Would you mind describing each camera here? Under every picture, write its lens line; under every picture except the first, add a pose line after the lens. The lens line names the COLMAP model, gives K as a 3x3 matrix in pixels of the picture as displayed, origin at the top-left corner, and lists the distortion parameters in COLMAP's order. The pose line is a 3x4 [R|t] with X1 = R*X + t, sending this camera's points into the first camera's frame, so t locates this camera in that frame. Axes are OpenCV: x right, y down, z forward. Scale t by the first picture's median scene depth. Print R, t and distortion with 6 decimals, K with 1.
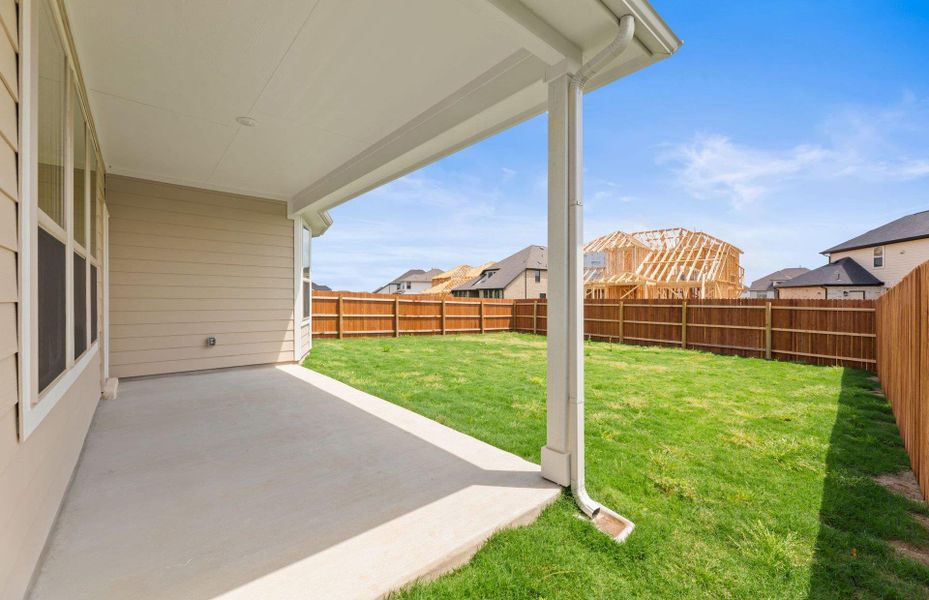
lens RADIAL K [[375.0, 0, 464.5], [0, 375.0, 300.0], [0, 0, 1]] dist [0.000358, 0.000164]
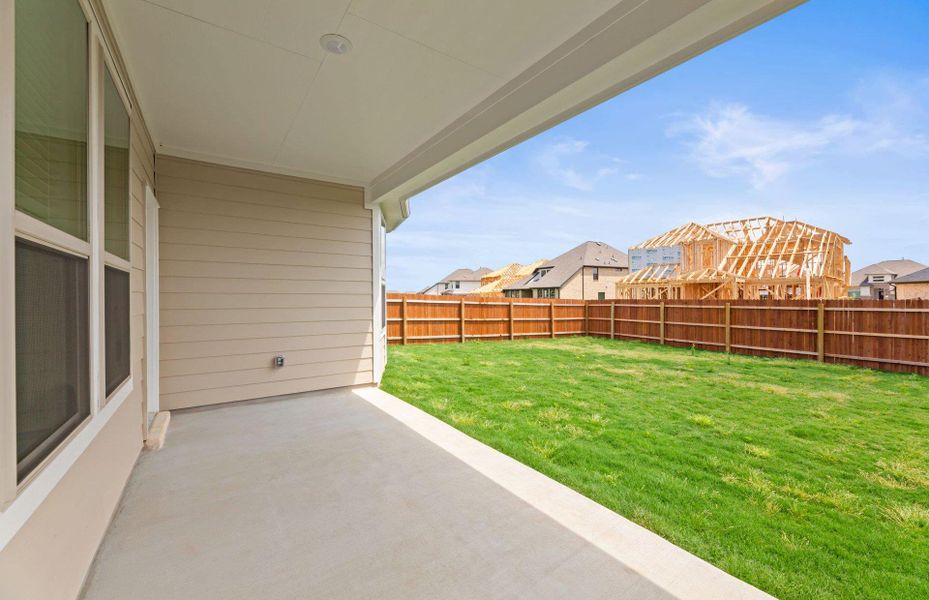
lens RADIAL K [[374.7, 0, 463.4], [0, 374.7, 295.2], [0, 0, 1]] dist [0.000325, -0.000254]
pose [[0.992429, -0.006863, -0.122626, -0.059728], [0.005647, 0.999931, -0.010260, -0.006878], [0.122688, 0.009490, 0.992400, 0.081499]]
